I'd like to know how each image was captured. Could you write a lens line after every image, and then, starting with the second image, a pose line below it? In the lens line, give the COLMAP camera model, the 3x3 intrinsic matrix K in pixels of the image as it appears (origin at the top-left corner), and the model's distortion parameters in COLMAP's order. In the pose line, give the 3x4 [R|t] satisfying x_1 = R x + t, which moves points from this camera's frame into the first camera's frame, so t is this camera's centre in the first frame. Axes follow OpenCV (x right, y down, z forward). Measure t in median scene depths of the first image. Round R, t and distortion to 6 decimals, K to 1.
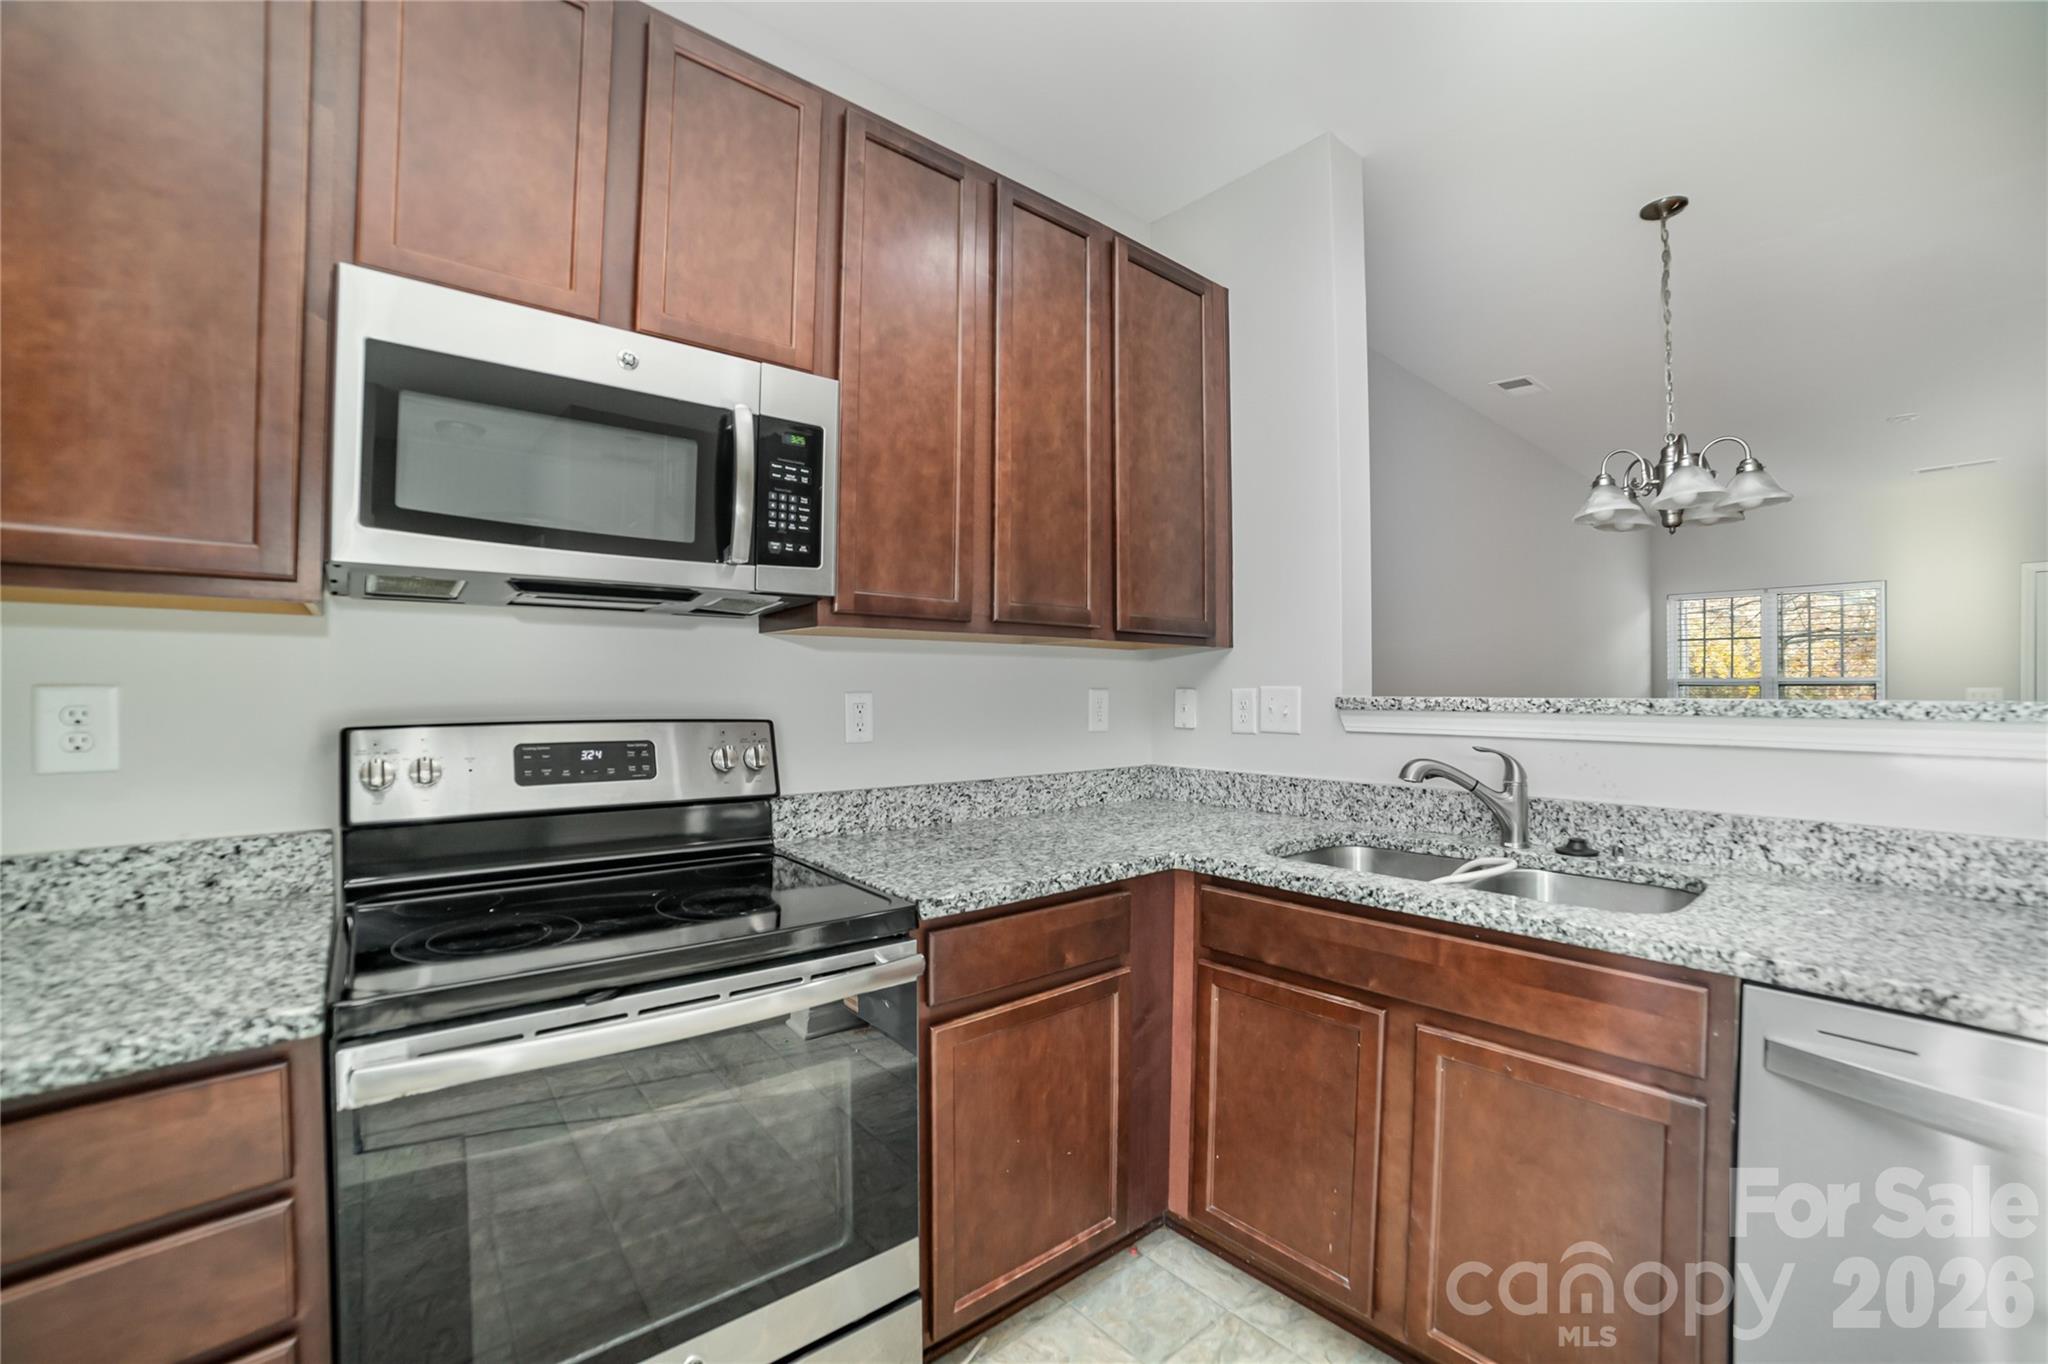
lens RADIAL K [[840.1, 0, 1020.4], [0, 840.1, 686.6], [0, 0, 1]] dist [-0.111614, 0.036823]
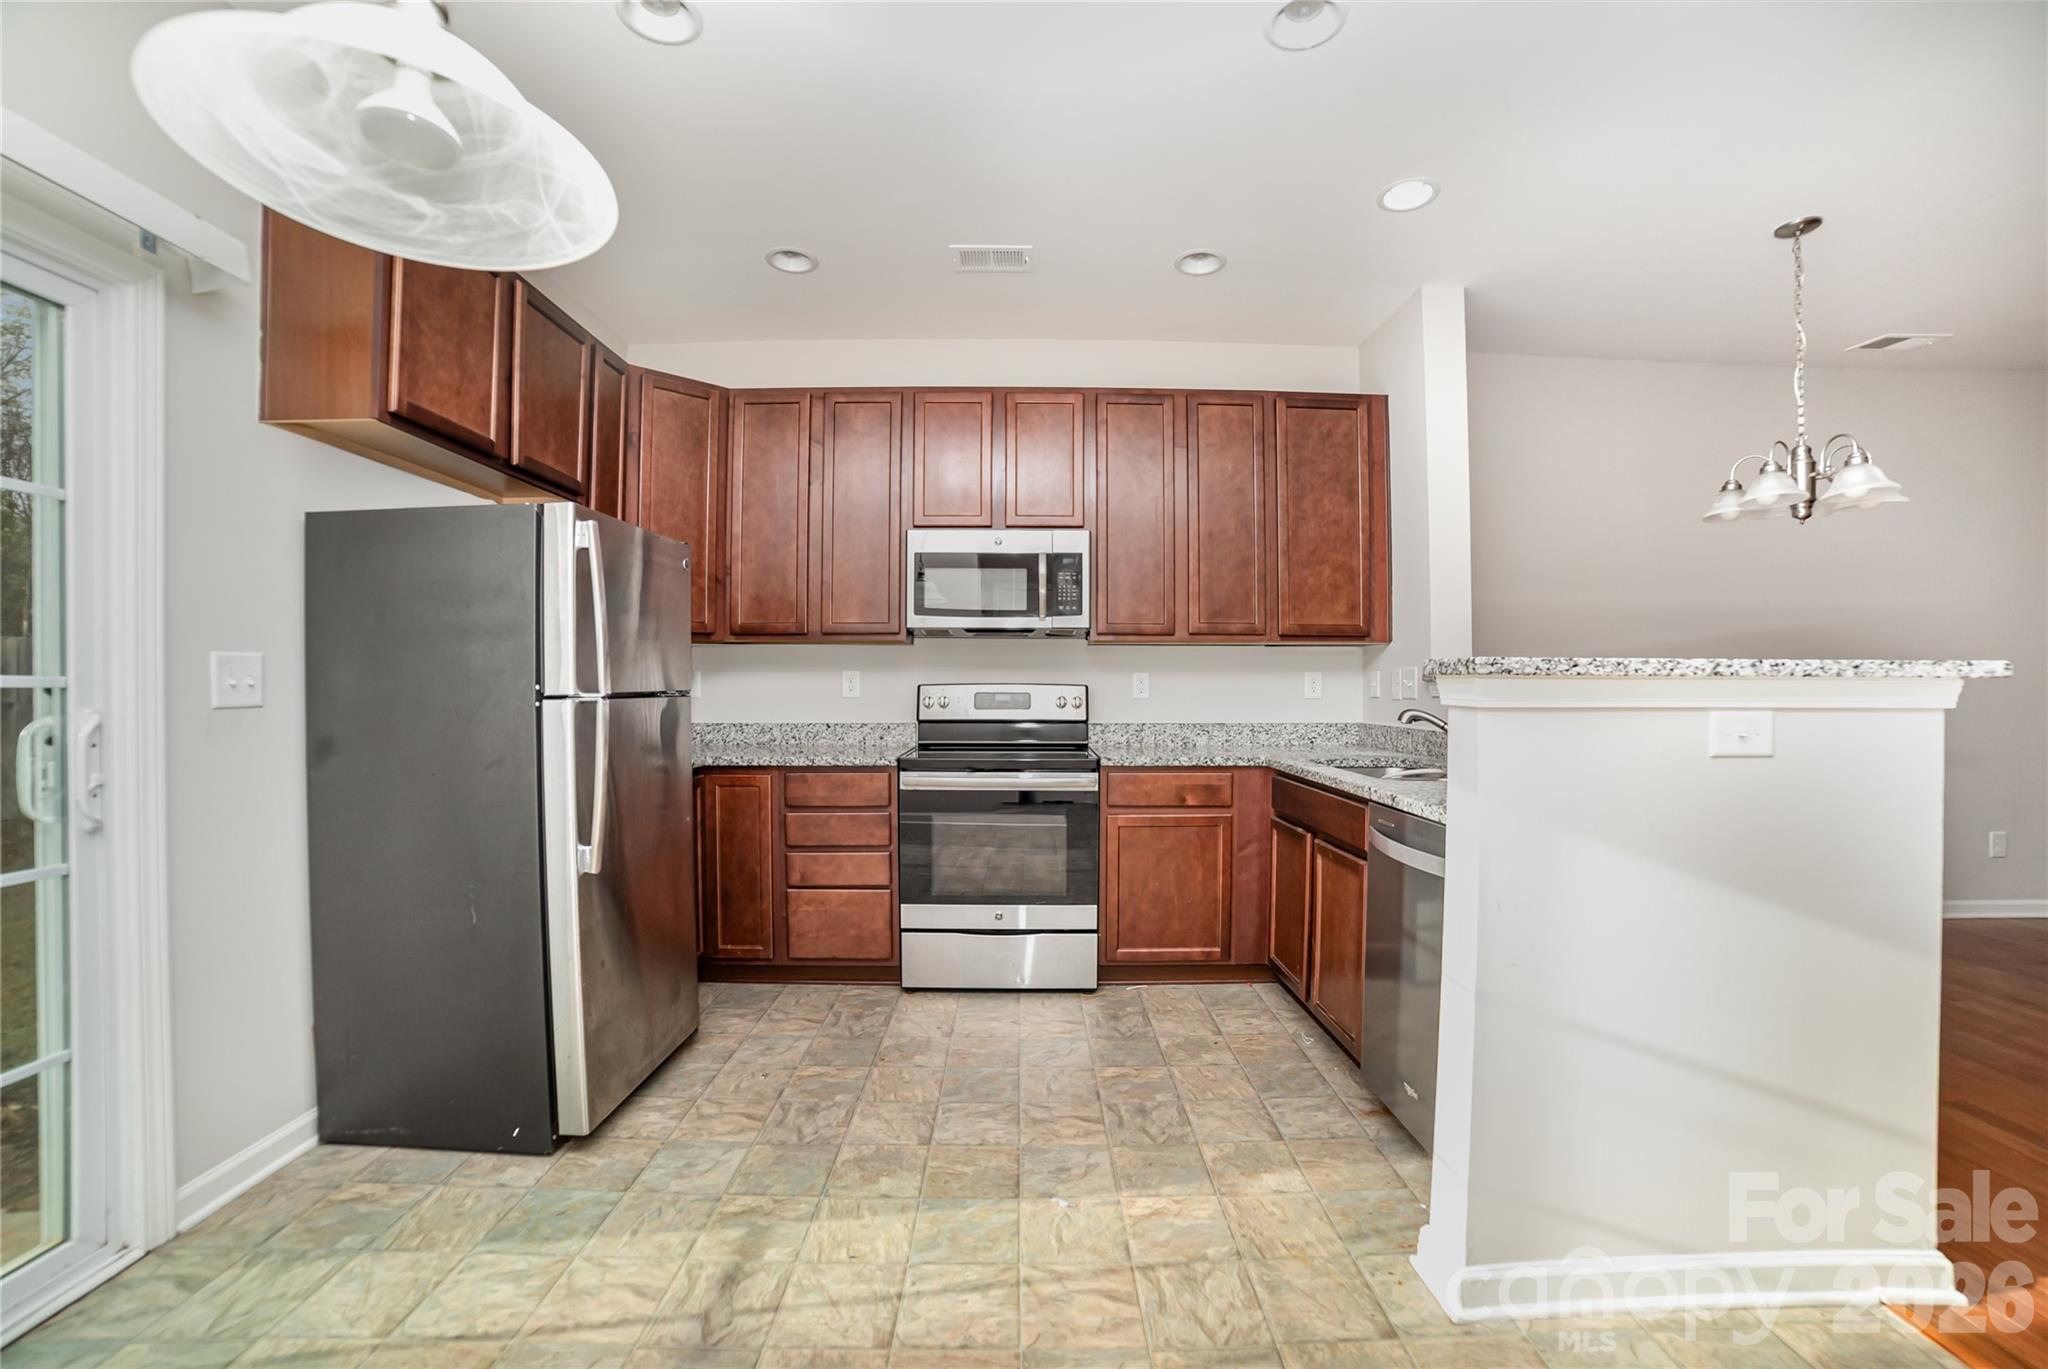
lens RADIAL K [[855.2, 0, 1022.0], [0, 855.2, 686.2], [0, 0, 1]] dist [-0.114783, 0.042936]
pose [[0.768228, -0.000606, -0.640176, 1.044135], [0.001436, 0.999999, 0.000777, 0.044323], [0.640175, -0.001516, 0.768228, -0.830929]]
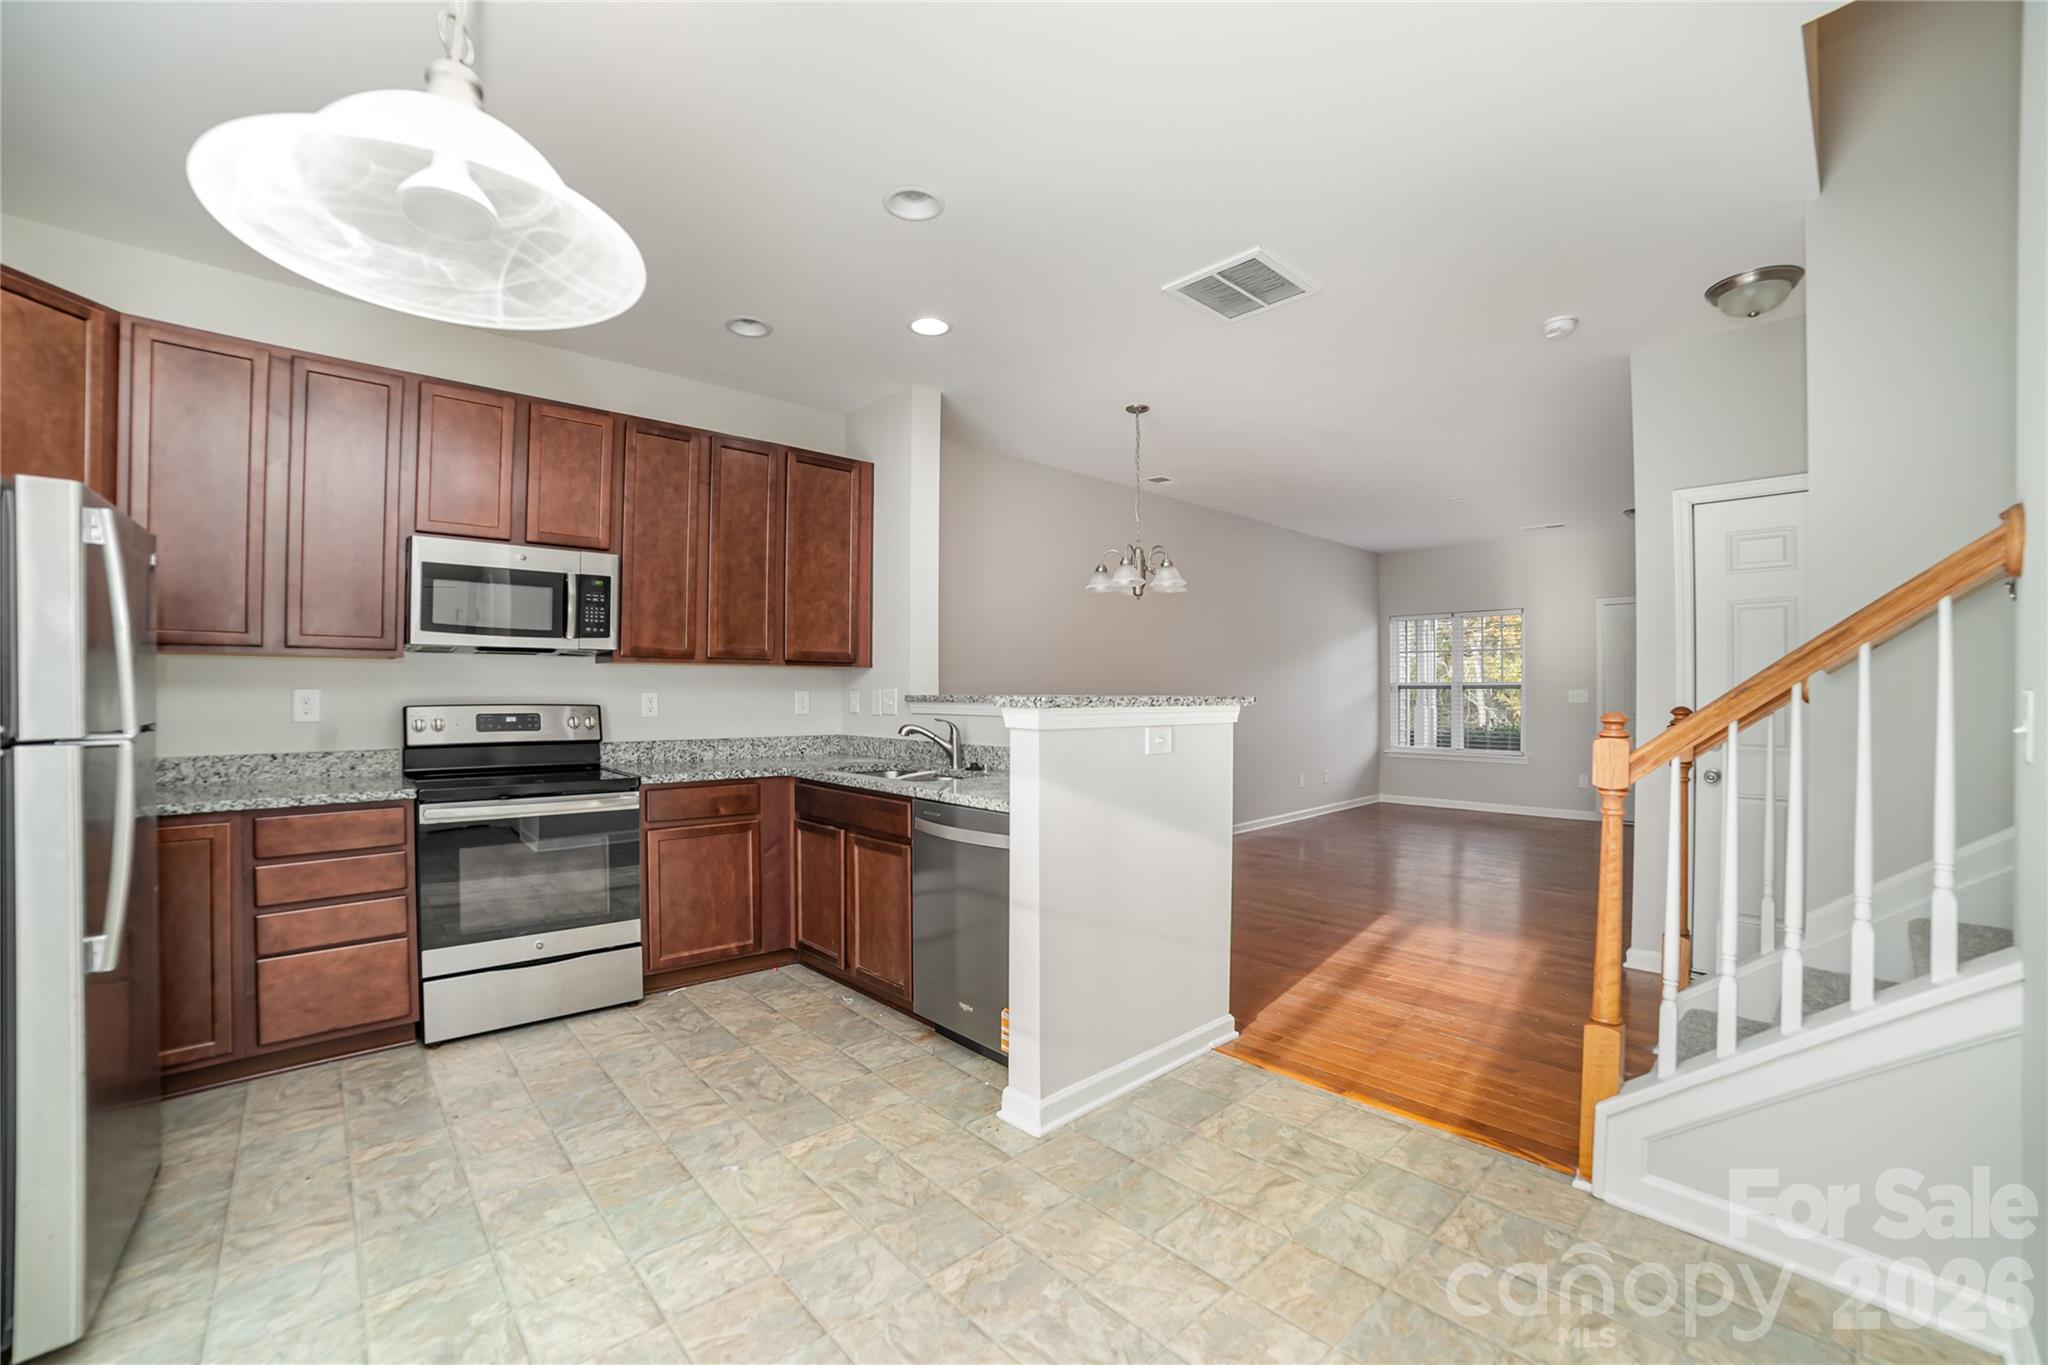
lens RADIAL K [[855.2, 0, 1022.0], [0, 855.2, 684.2], [0, 0, 1]] dist [-0.114783, 0.042936]
pose [[0.999229, -0.000316, 0.039265, 0.752312], [0.000560, 0.999981, -0.006205, 0.001121], [-0.039262, 0.006222, 0.999210, -1.253952]]
